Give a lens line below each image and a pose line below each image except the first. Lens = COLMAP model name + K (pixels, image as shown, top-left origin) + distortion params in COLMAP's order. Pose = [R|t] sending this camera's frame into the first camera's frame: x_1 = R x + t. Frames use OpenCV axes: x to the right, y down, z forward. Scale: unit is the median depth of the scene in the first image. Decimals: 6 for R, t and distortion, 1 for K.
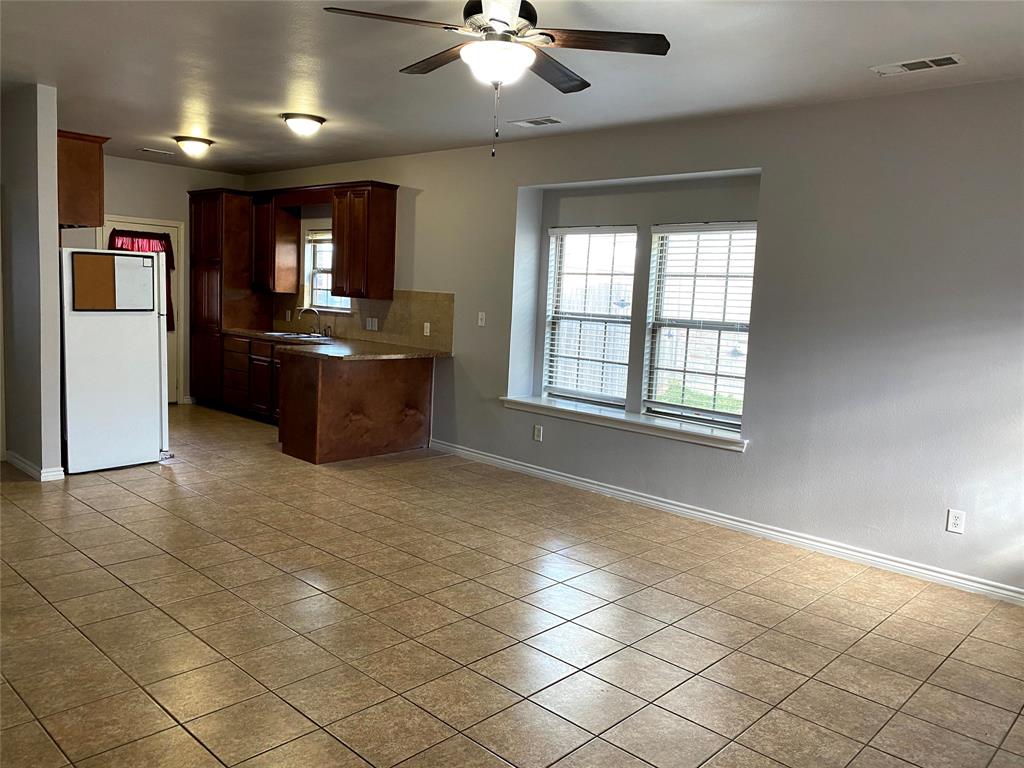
lens RADIAL K [[783.3, 0, 518.8], [0, 783.3, 369.2], [0, 0, 1]] dist [0.039887, -0.039904]
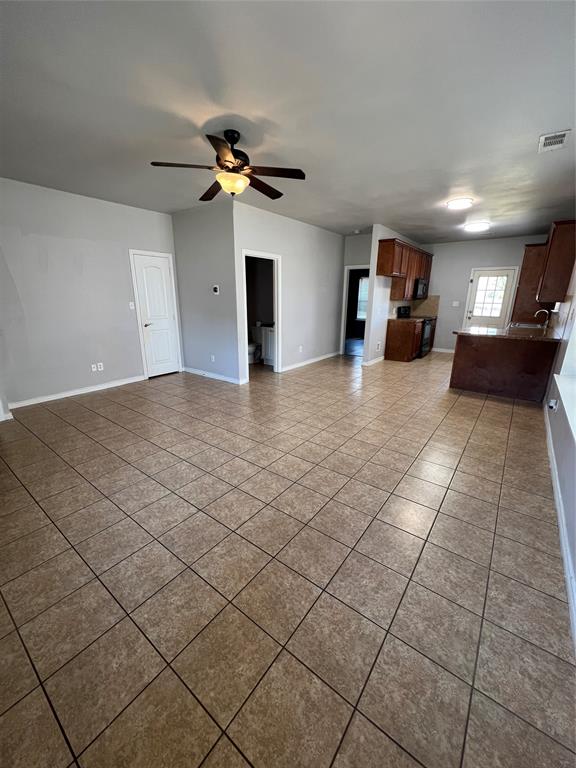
lens RADIAL K [[306.1, 0, 288.0], [0, 306.1, 384.0], [0, 0, 1]] dist [-0.001858, -0.000214]
pose [[0.102369, 0.231192, -0.967508, 0.475658], [-0.100033, 0.970079, 0.221222, -0.018904], [0.989704, 0.074136, 0.122433, 0.535706]]
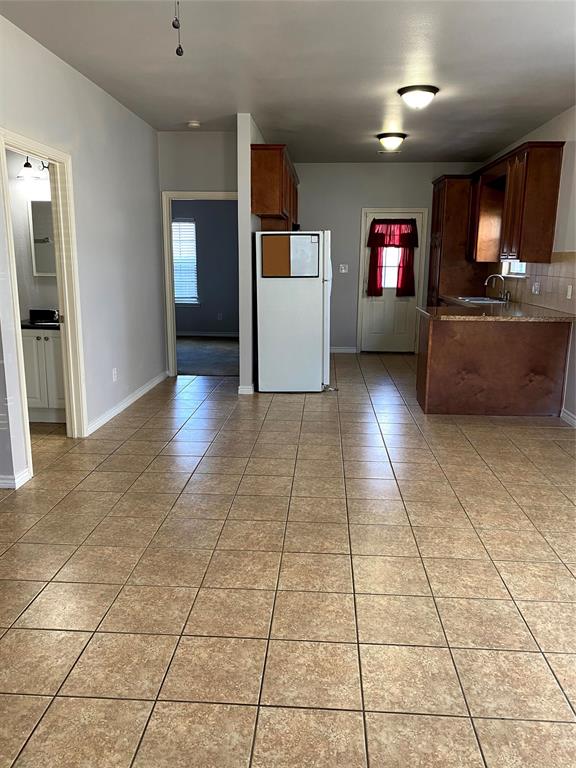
lens RADIAL K [[587.4, 0, 291.2], [0, 587.4, 379.7], [0, 0, 1]] dist [0.039887, -0.039904]
pose [[0.635064, 0.114661, -0.763902, 0.270073], [-0.054289, 0.993102, 0.103931, -0.003533], [0.770549, -0.024531, 0.636908, 0.343324]]
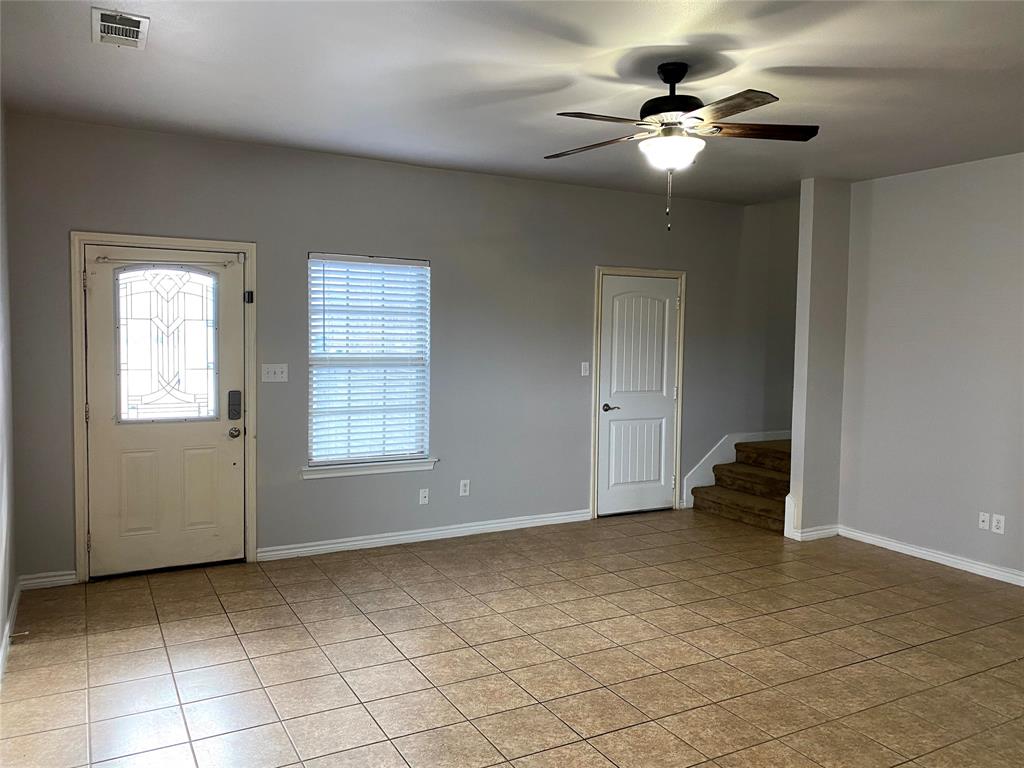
lens RADIAL K [[783.3, 0, 518.8], [0, 783.3, 369.2], [0, 0, 1]] dist [0.039887, -0.039904]
pose [[-0.949776, -0.079407, 0.302689, -0.093958], [-0.032707, 0.987161, 0.156343, -0.120285], [-0.311218, 0.138591, -0.940179, 1.085452]]
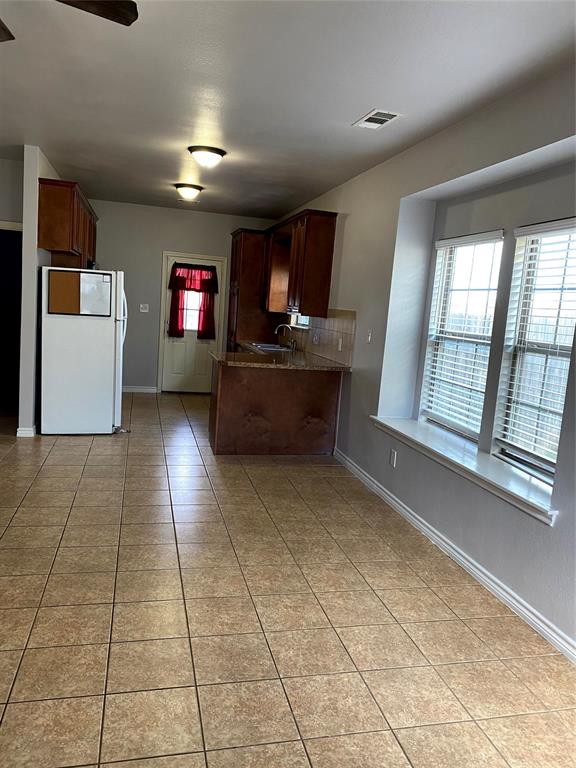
lens RADIAL K [[587.4, 0, 291.2], [0, 587.4, 379.7], [0, 0, 1]] dist [0.039887, -0.039904]
pose [[0.838372, 0.082887, -0.538759, 0.310981], [-0.087204, 0.996036, 0.017539, -0.014499], [0.538077, 0.032278, 0.842277, 0.352783]]
